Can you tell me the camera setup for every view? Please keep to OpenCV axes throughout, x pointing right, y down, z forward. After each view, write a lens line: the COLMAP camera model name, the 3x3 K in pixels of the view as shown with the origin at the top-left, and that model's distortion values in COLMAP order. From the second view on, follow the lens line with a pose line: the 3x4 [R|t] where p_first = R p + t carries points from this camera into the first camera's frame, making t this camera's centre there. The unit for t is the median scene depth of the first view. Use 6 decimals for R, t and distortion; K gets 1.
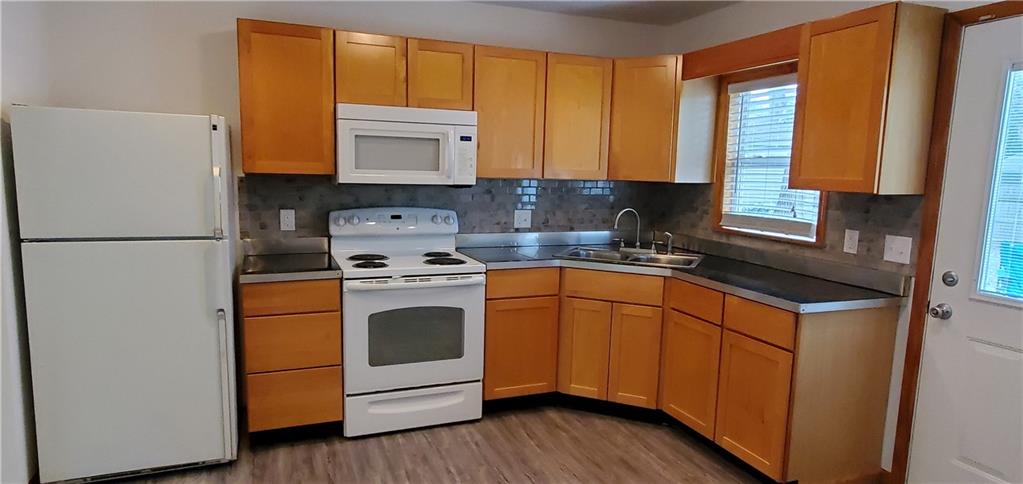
lens RADIAL K [[611.9, 0, 510.8], [0, 611.9, 247.9], [0, 0, 1]] dist [0.007889, 0.004351]
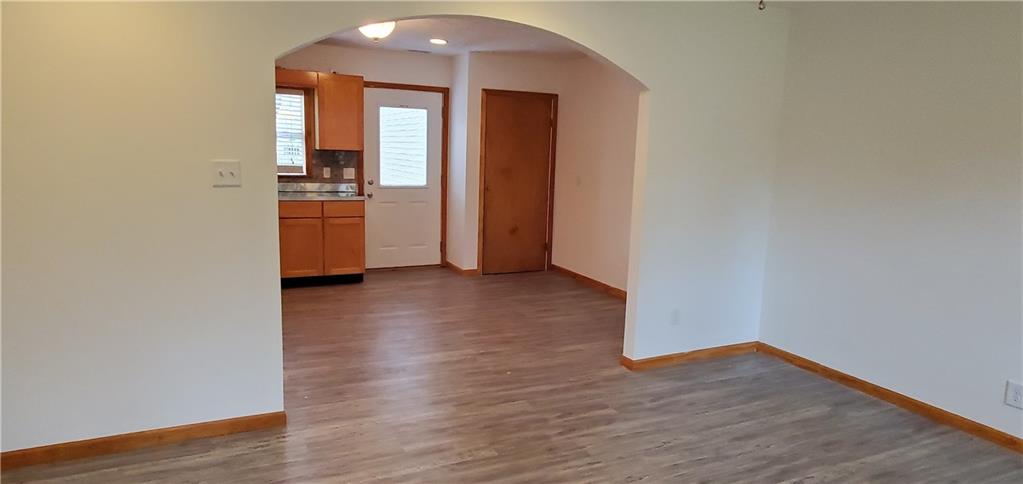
lens RADIAL K [[611.9, 0, 511.7], [0, 611.9, 239.8], [0, 0, 1]] dist [0.007889, 0.004351]
pose [[-0.052236, -0.172194, 0.983677, -1.551469], [0.098567, 0.979323, 0.176666, -0.089647], [-0.993759, 0.106186, -0.034183, 0.405831]]
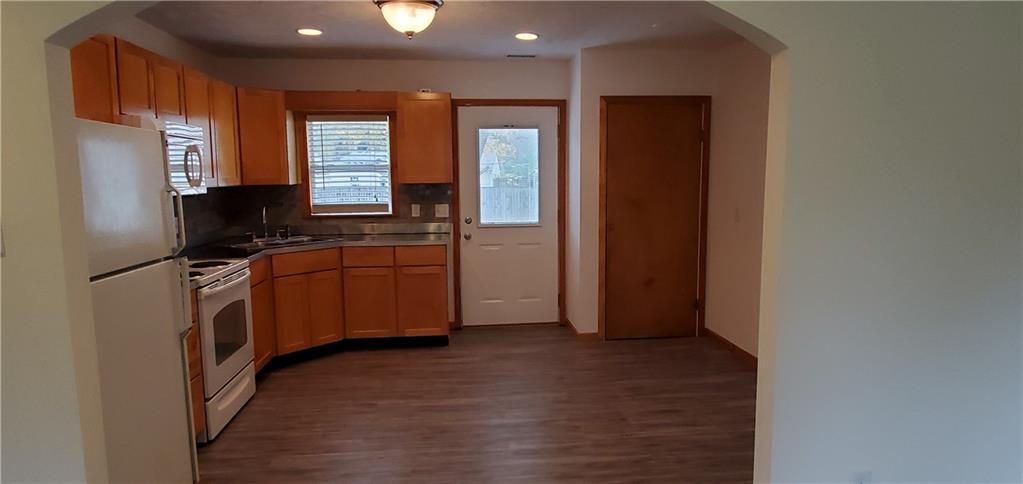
lens RADIAL K [[611.9, 0, 513.5], [0, 611.9, 243.8], [0, 0, 1]] dist [0.007889, 0.004351]
pose [[0.286118, -0.136040, 0.948488, -1.035403], [0.142141, 0.984944, 0.098391, -0.047479], [-0.947593, 0.106668, 0.301148, 0.161874]]
